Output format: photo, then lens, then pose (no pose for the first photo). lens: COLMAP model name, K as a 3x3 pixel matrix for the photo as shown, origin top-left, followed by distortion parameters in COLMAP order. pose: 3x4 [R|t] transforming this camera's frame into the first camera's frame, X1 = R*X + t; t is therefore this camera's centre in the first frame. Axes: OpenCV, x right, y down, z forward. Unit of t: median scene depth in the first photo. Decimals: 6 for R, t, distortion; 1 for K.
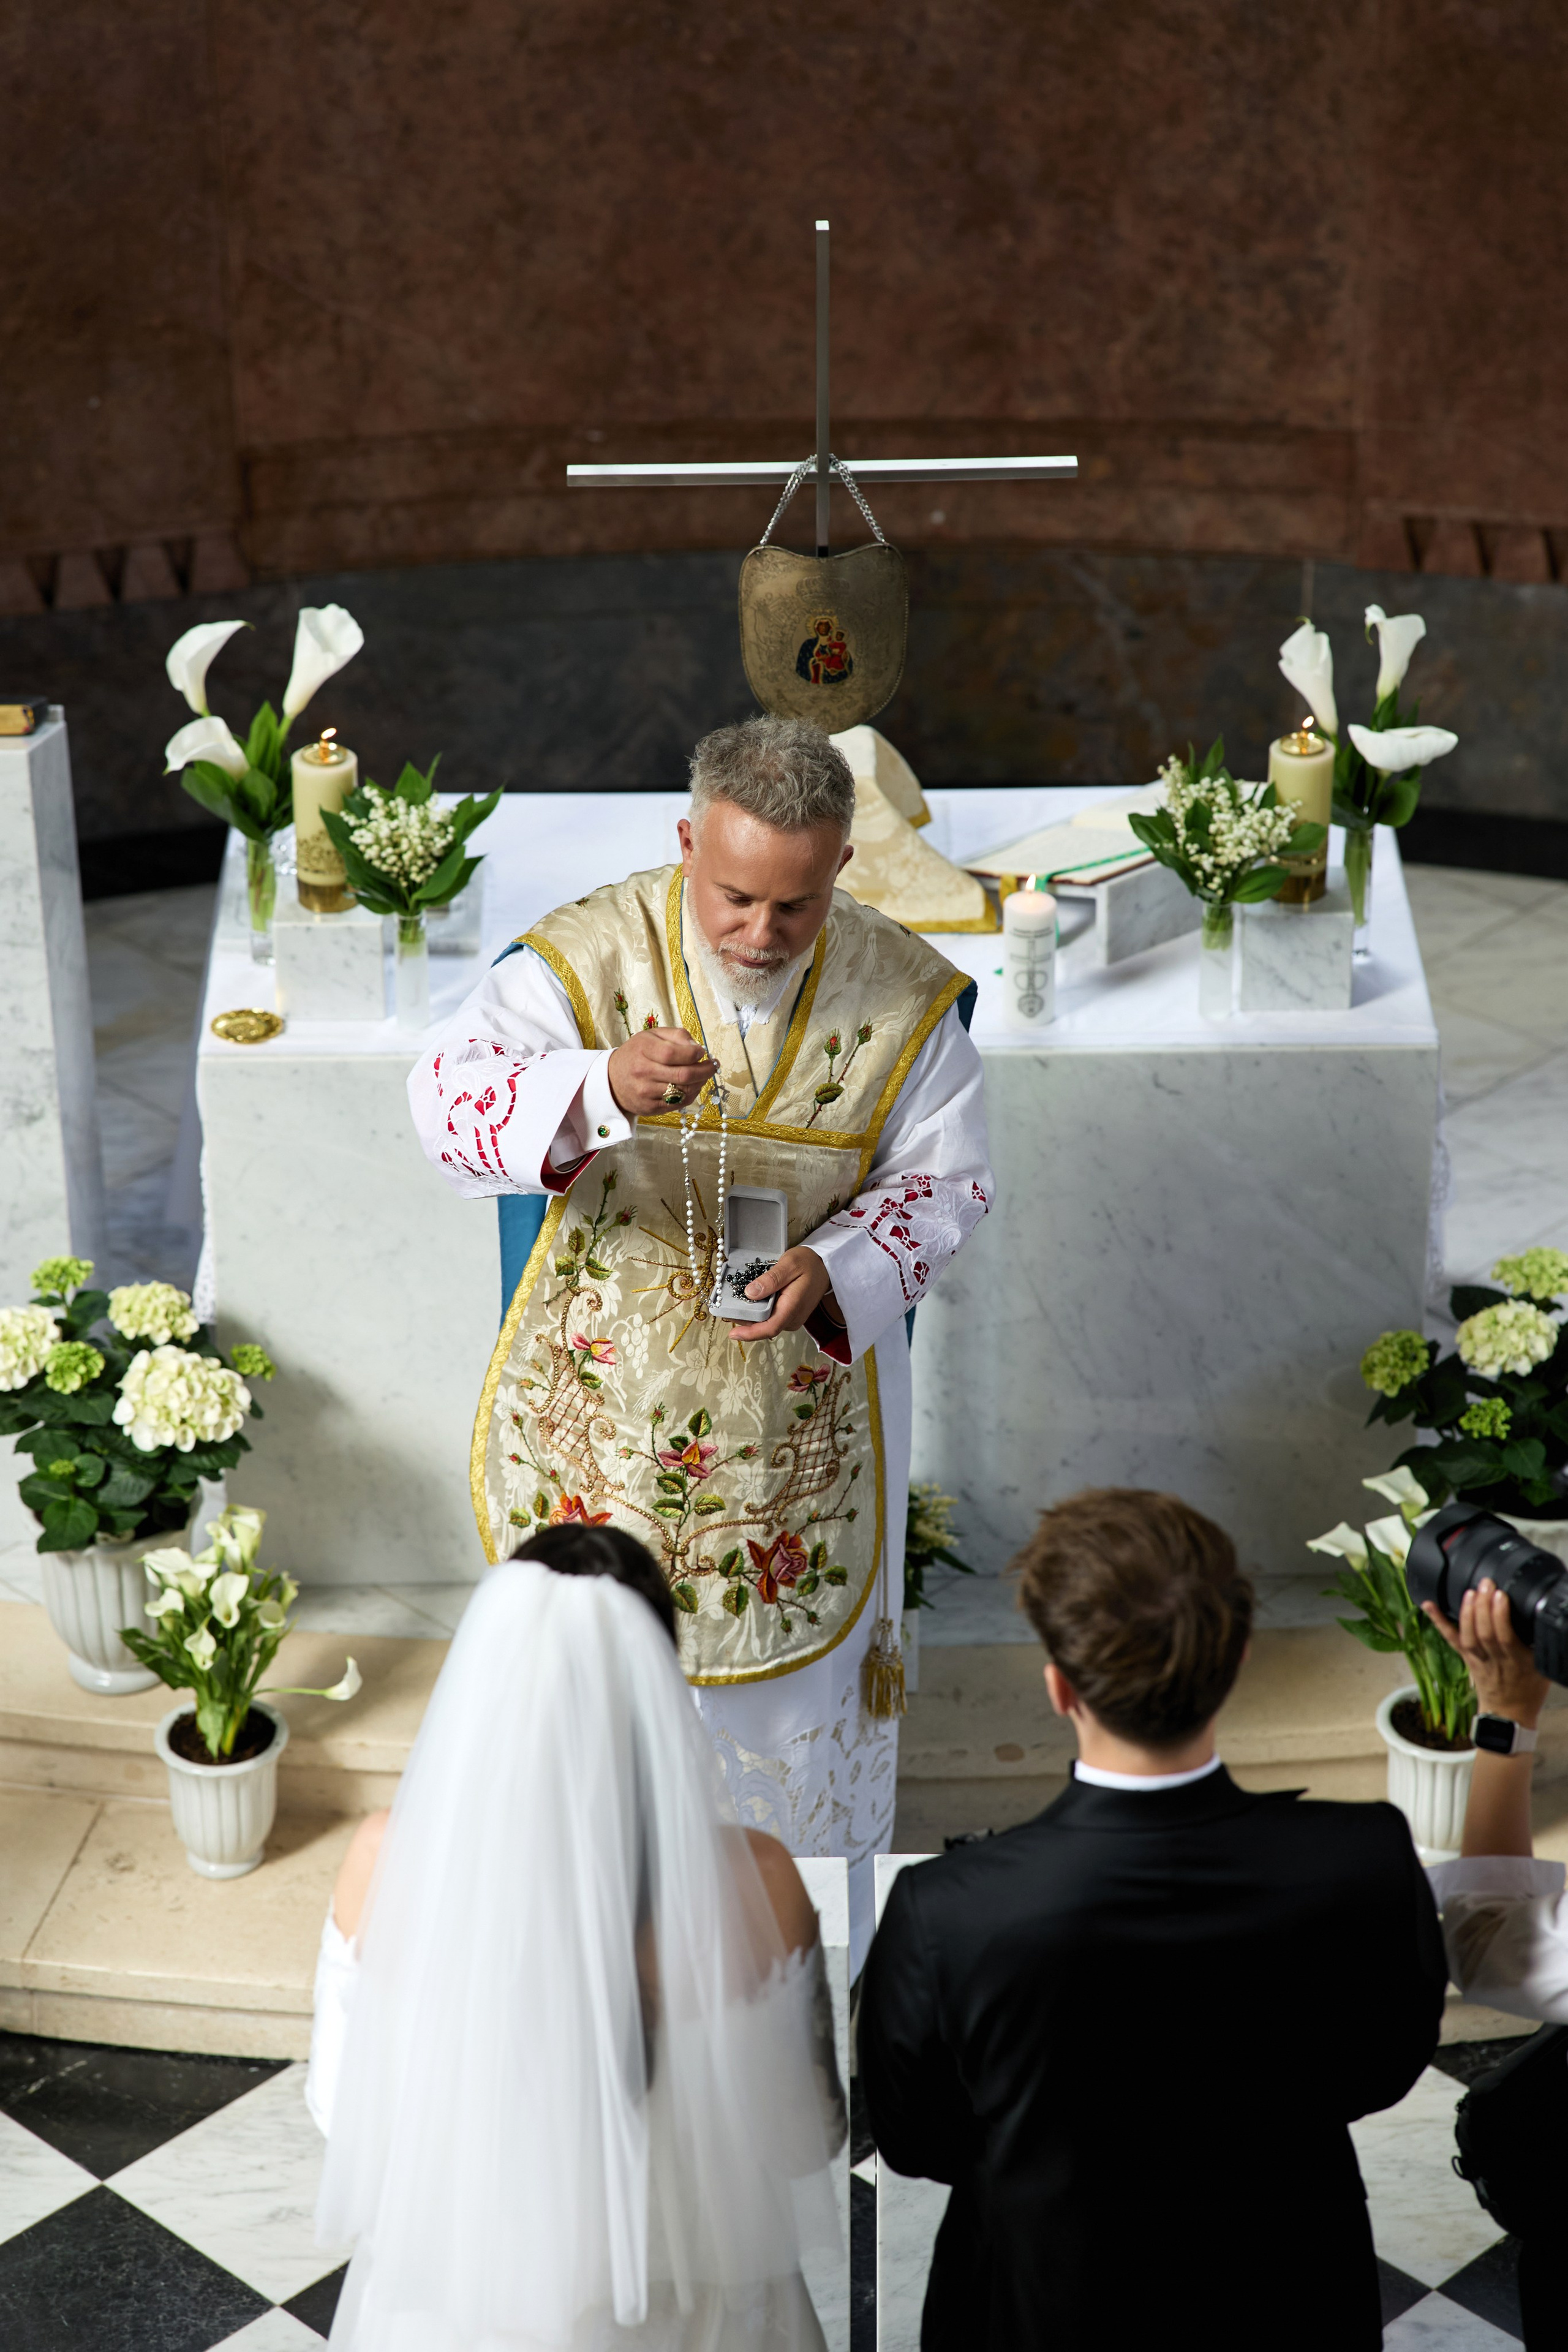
lens RADIAL K [[5853.2, 0, 794.7], [0, 5853.2, 1180.7], [0, 0, 1]] dist [1.217709, -13.467678]
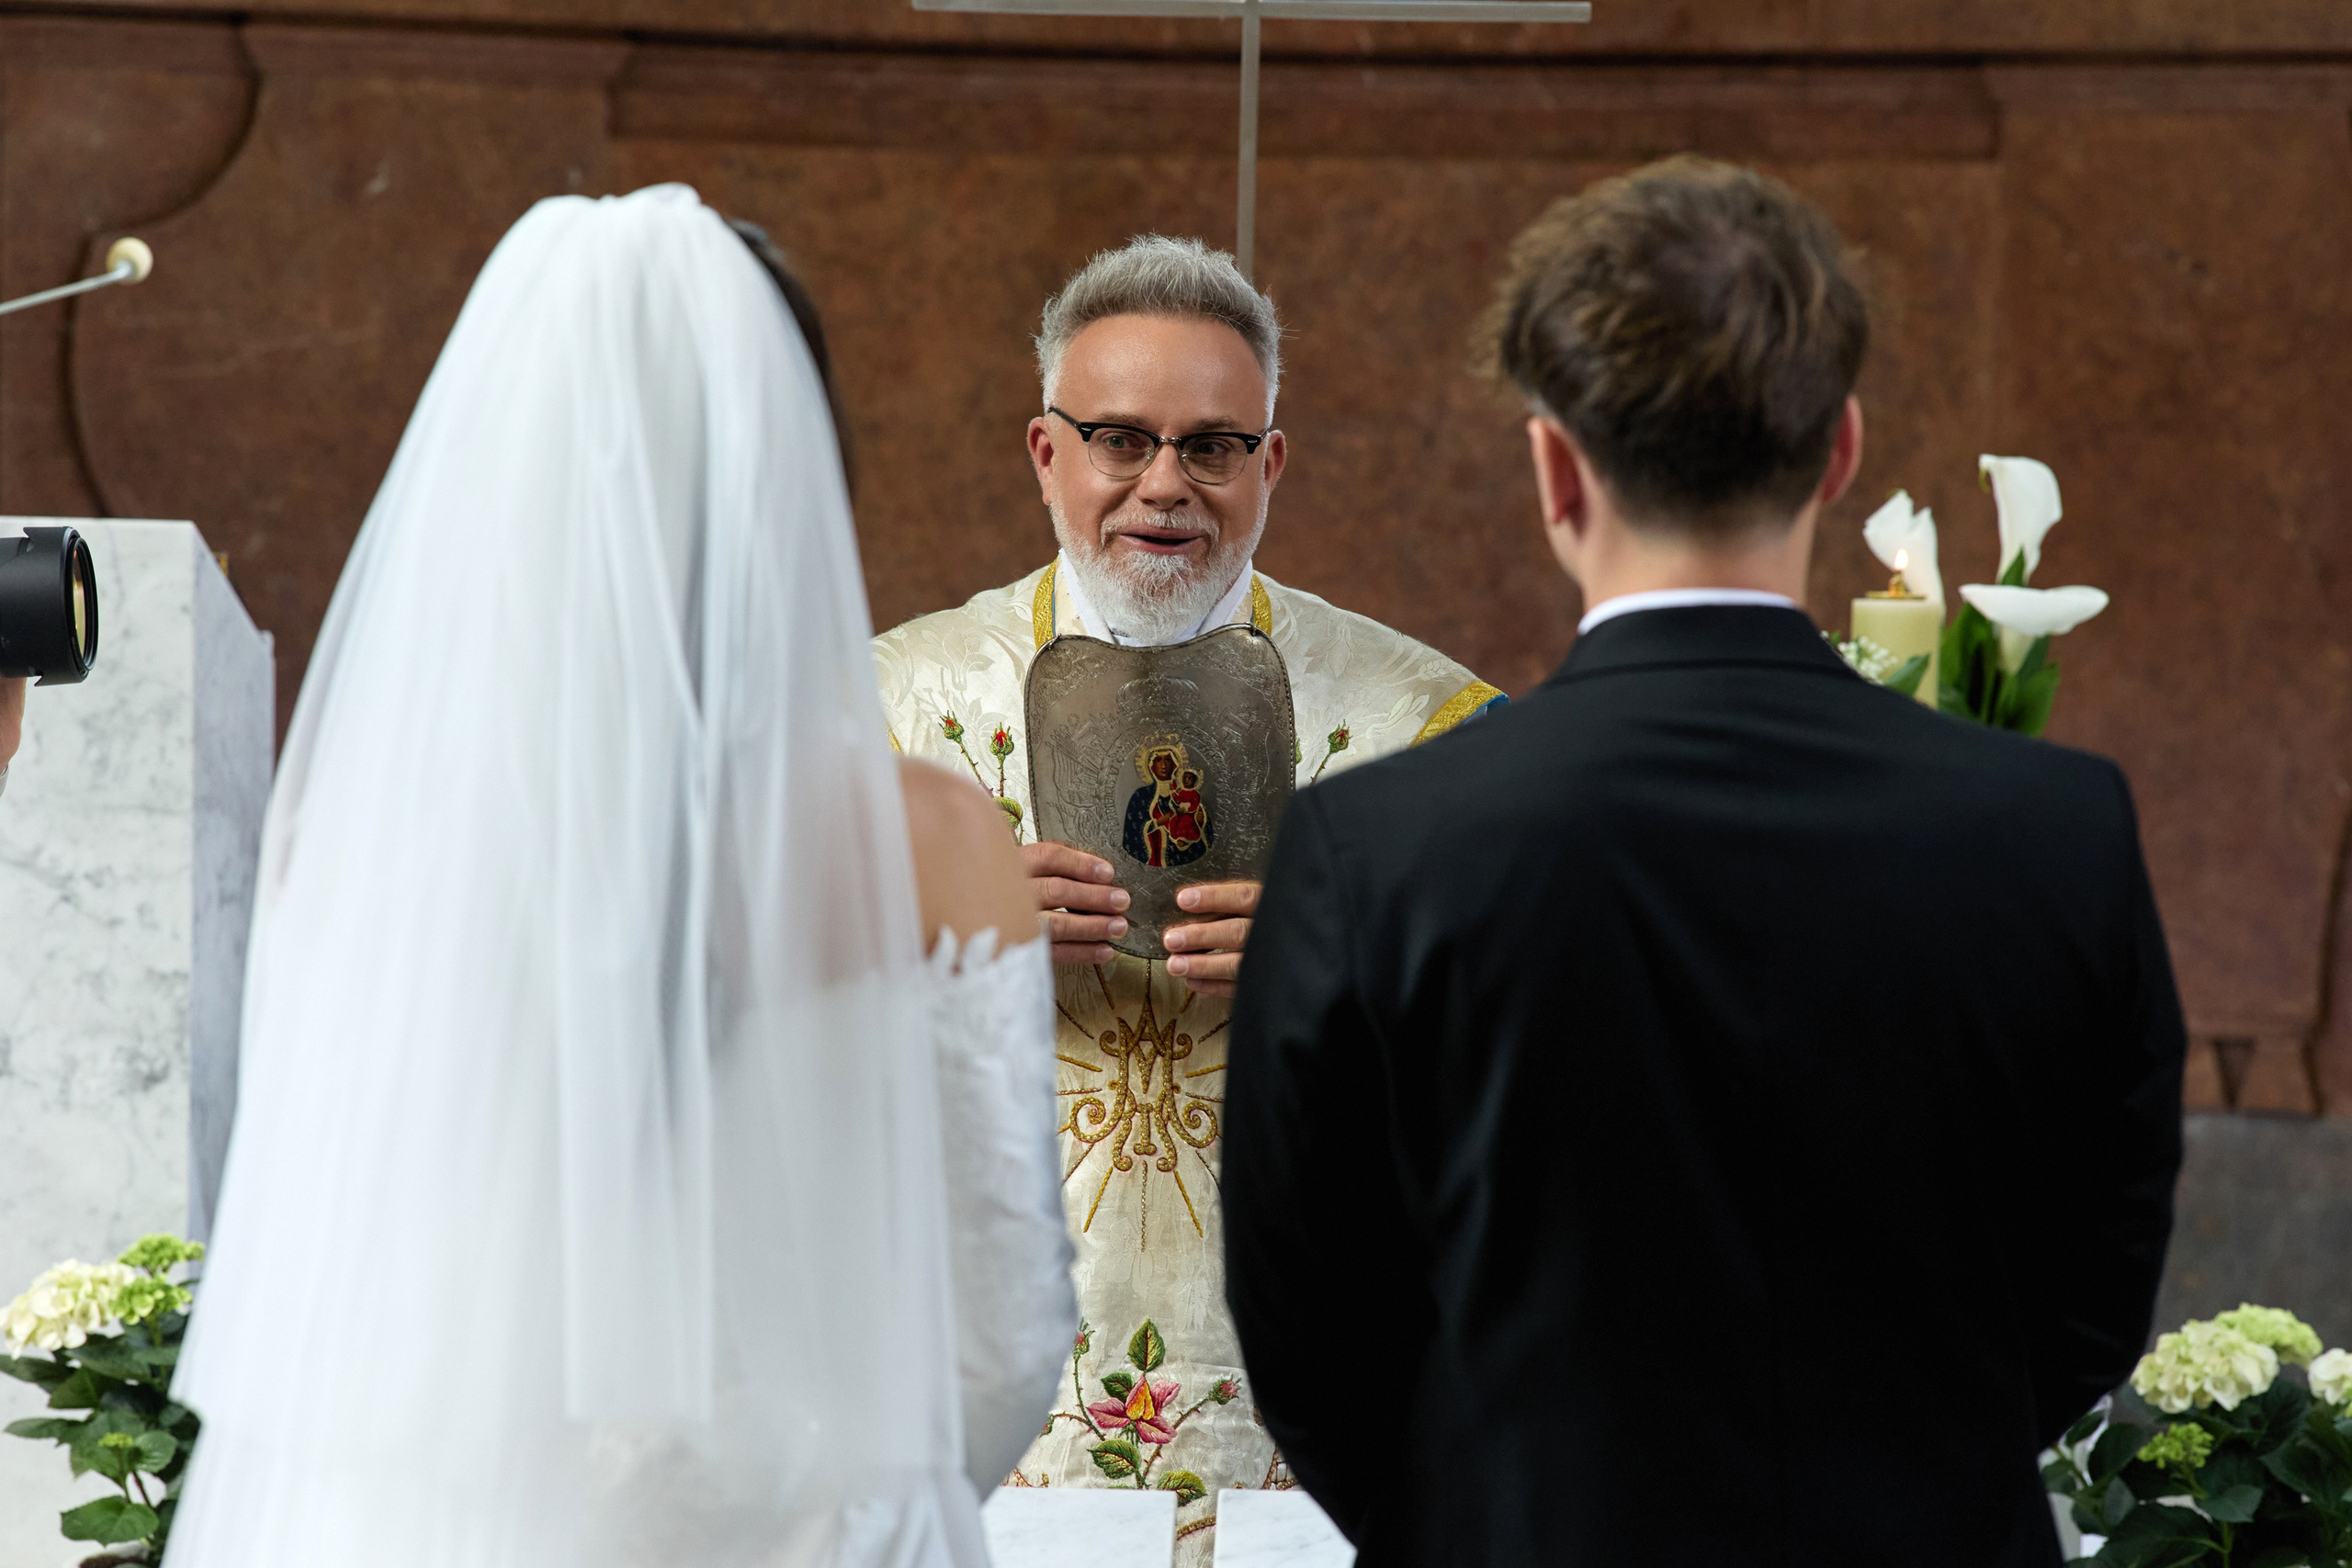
lens RADIAL K [[5867.2, 0, 1171.8], [0, 5867.2, 797.3], [0, 0, 1]] dist [1.248897, -13.643518]
pose [[0.998301, 0.031001, -0.049334, 0.032050], [-0.049371, 0.899706, -0.433695, 0.275504], [0.030941, 0.435394, 0.899708, 0.331497]]
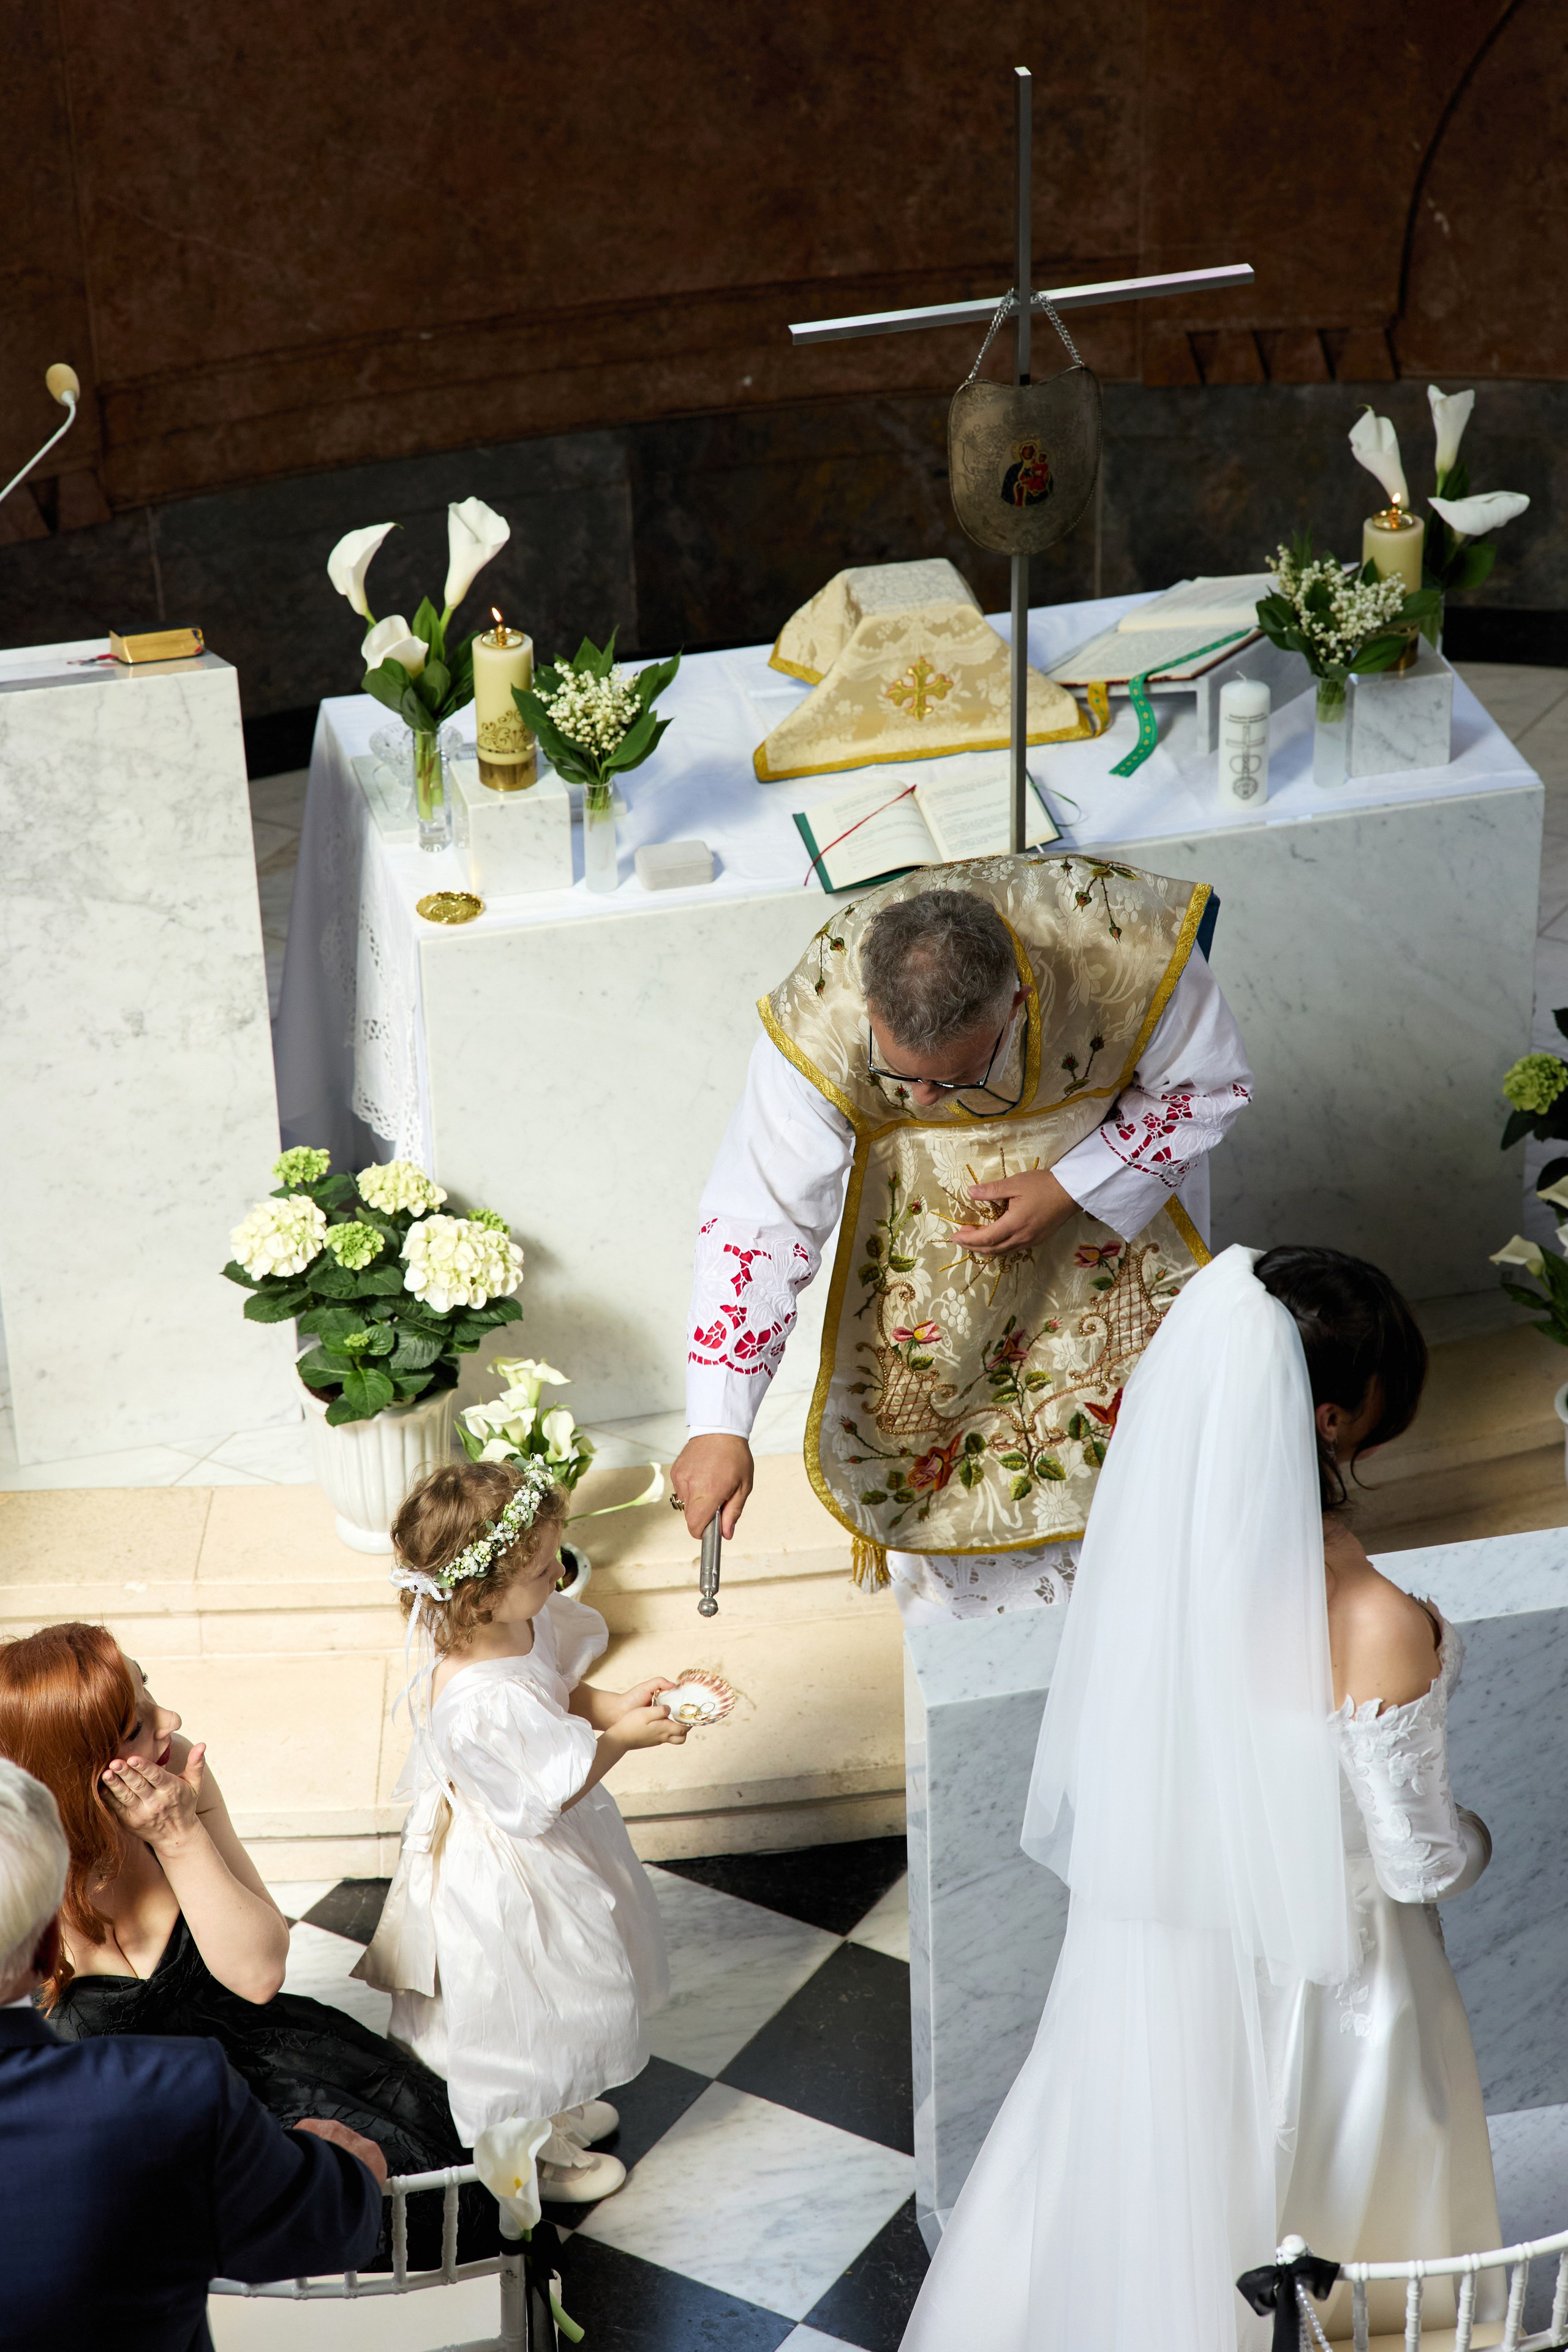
lens RADIAL K [[5867.8, 0, 776.6], [0, 5867.8, 1191.6], [0, 0, 1]] dist [1.248897, -13.643518]
pose [[0.974843, -0.131458, 0.179998, -0.231948], [0.129136, 0.991321, 0.024608, 0.005632], [-0.181670, -0.000744, 0.983359, -0.045380]]
